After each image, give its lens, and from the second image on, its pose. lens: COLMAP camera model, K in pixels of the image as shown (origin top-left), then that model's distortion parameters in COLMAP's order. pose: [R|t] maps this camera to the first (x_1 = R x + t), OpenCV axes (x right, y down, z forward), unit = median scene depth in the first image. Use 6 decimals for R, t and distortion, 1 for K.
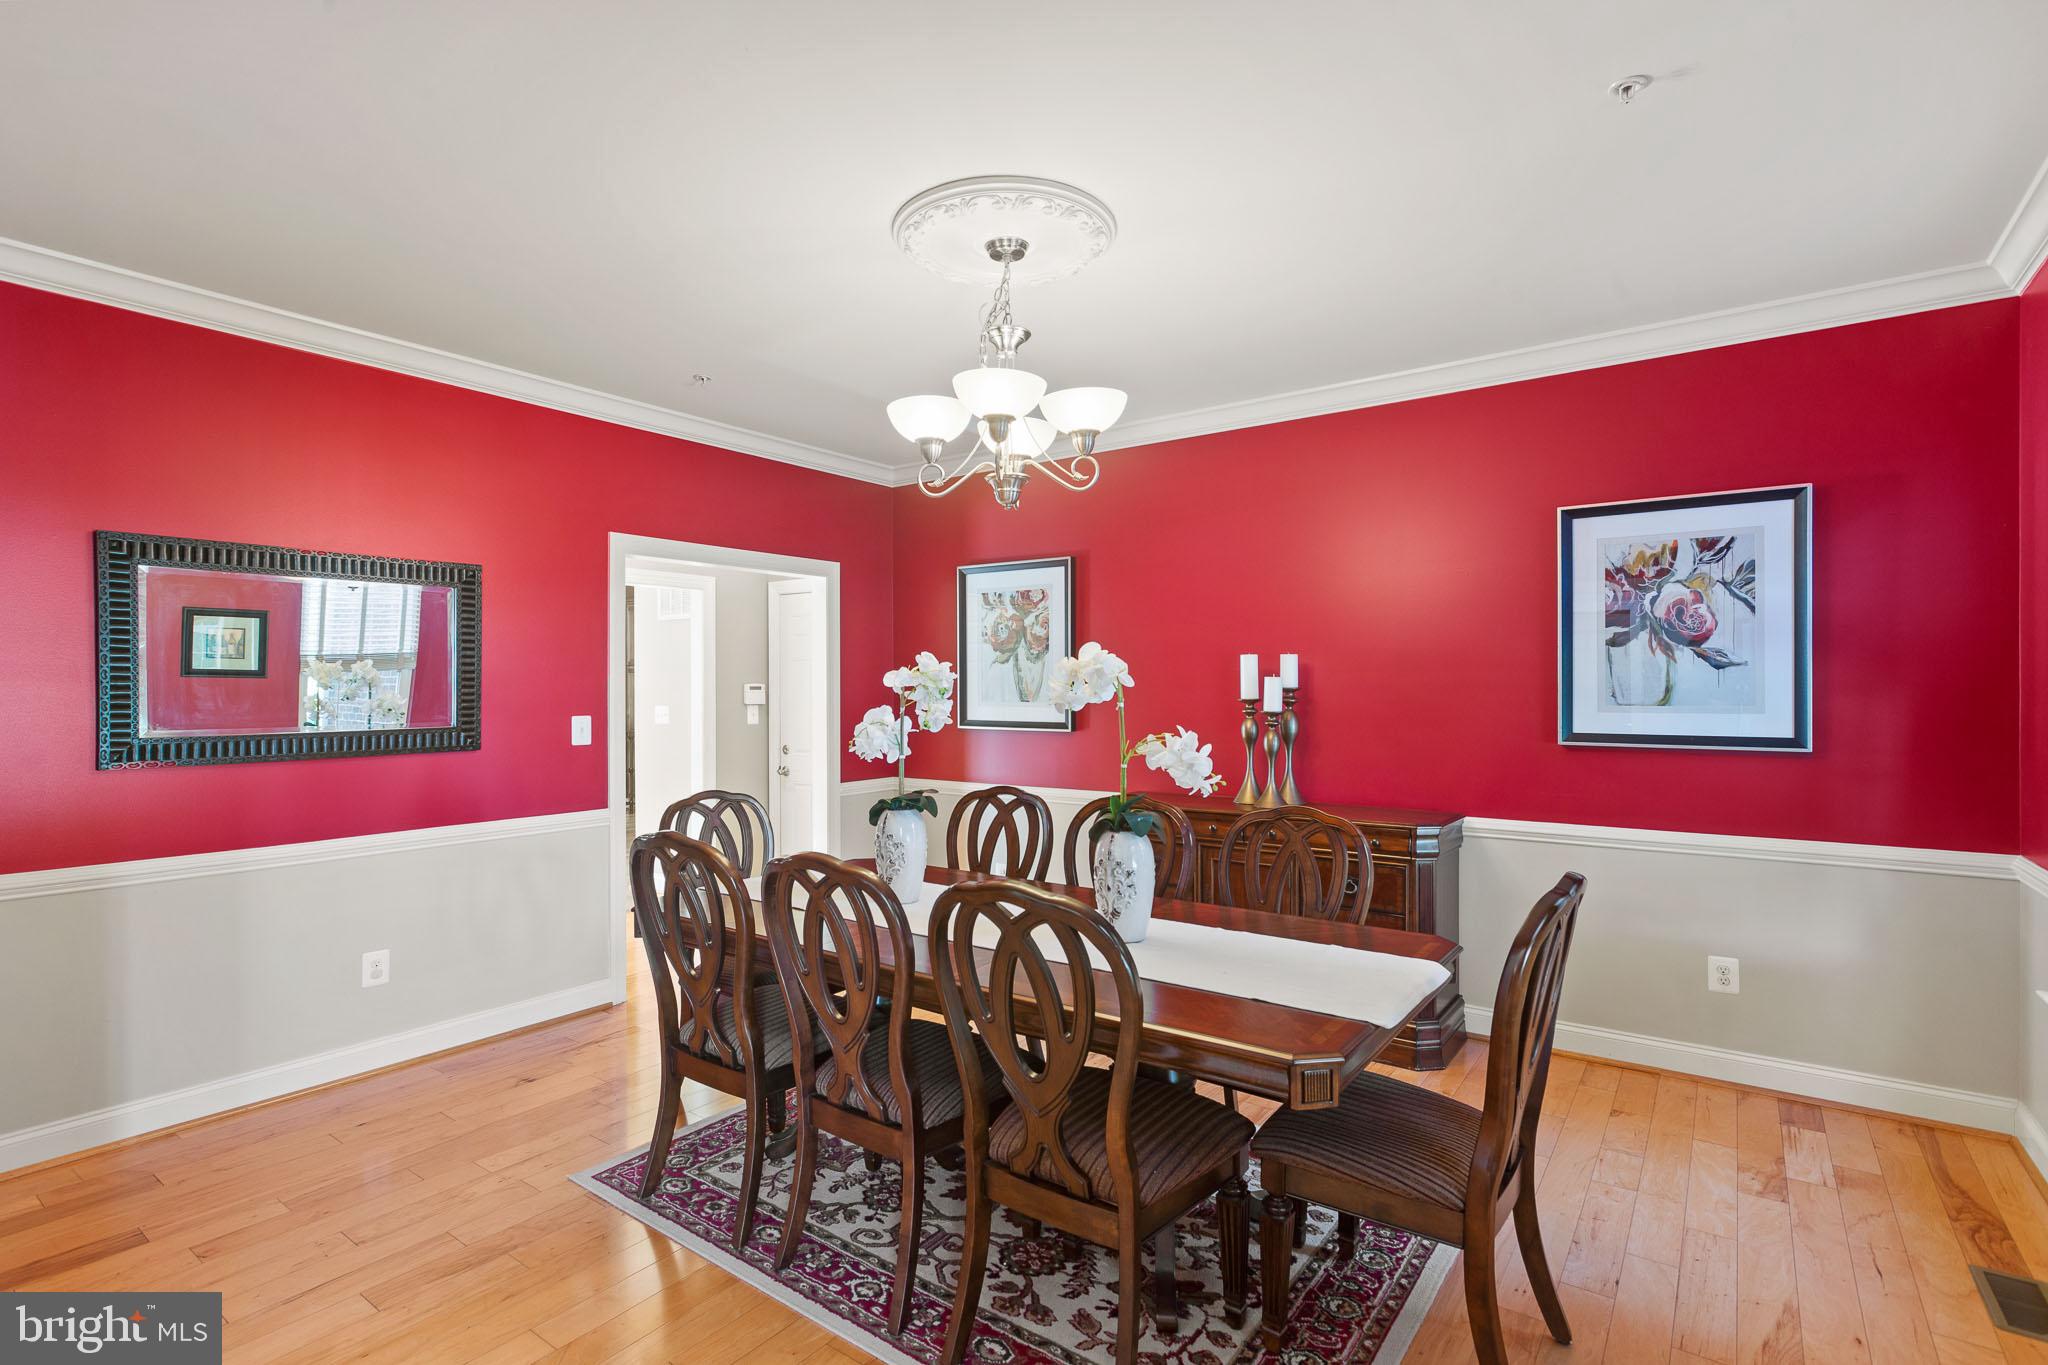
lens RADIAL K [[983.7, 0, 1024.0], [0, 983.7, 682.5], [0, 0, 1]] dist [-0.000227, 0.000172]
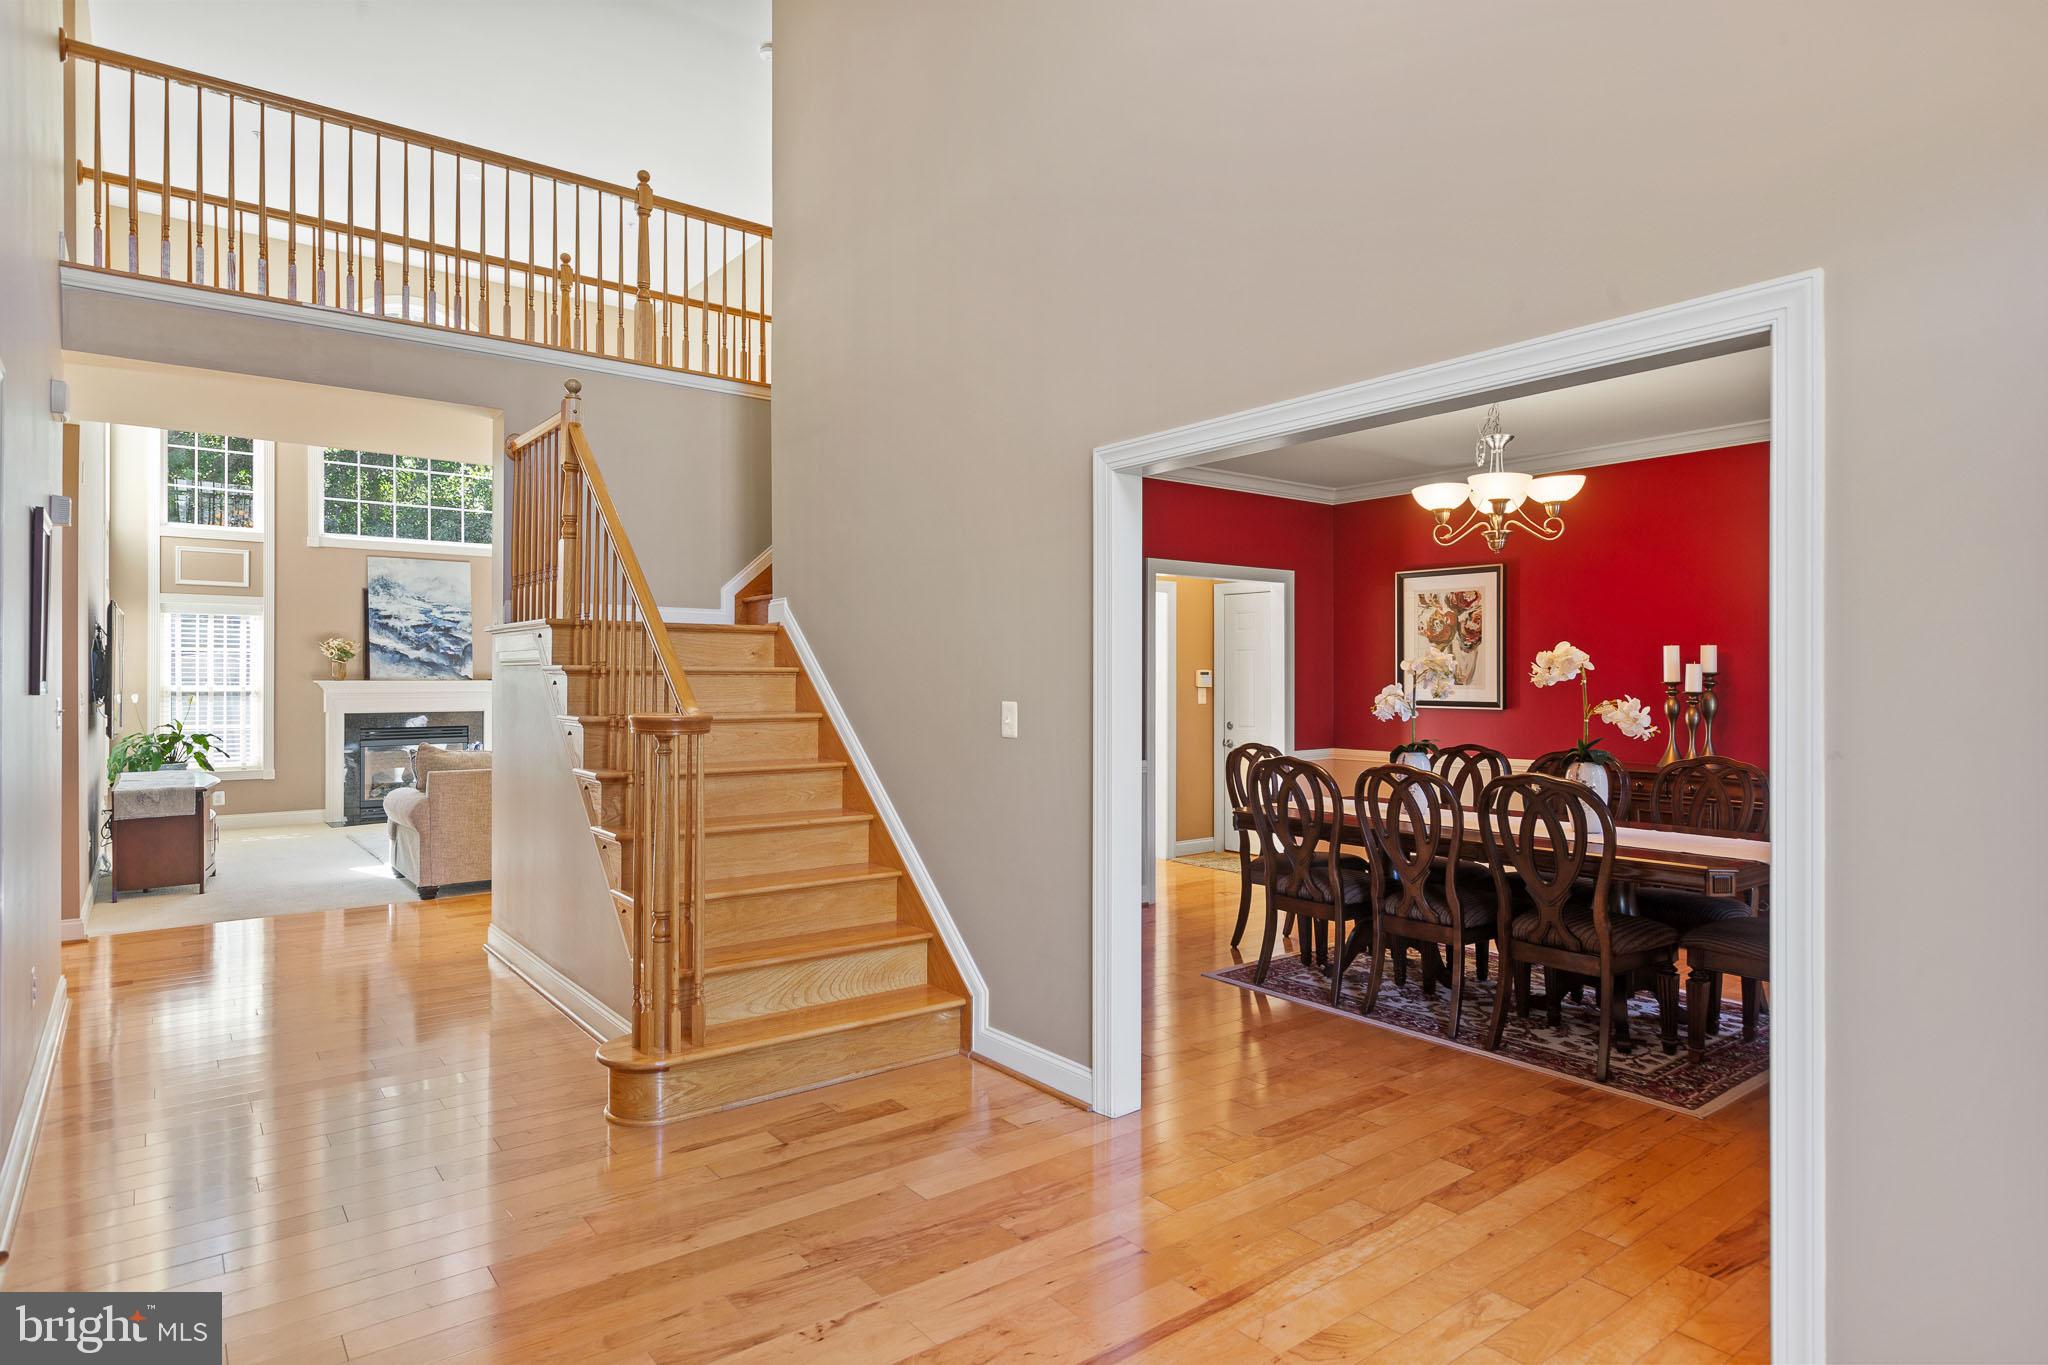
lens RADIAL K [[1135.1, 0, 1020.8], [0, 1135.1, 668.3], [0, 0, 1]] dist [0.006024, -0.000790]
pose [[0.959869, 0.001148, -0.280446, -0.232473], [-0.001973, 0.999995, -0.002660, 0.007791], [0.280442, 0.003107, 0.959866, -0.898122]]
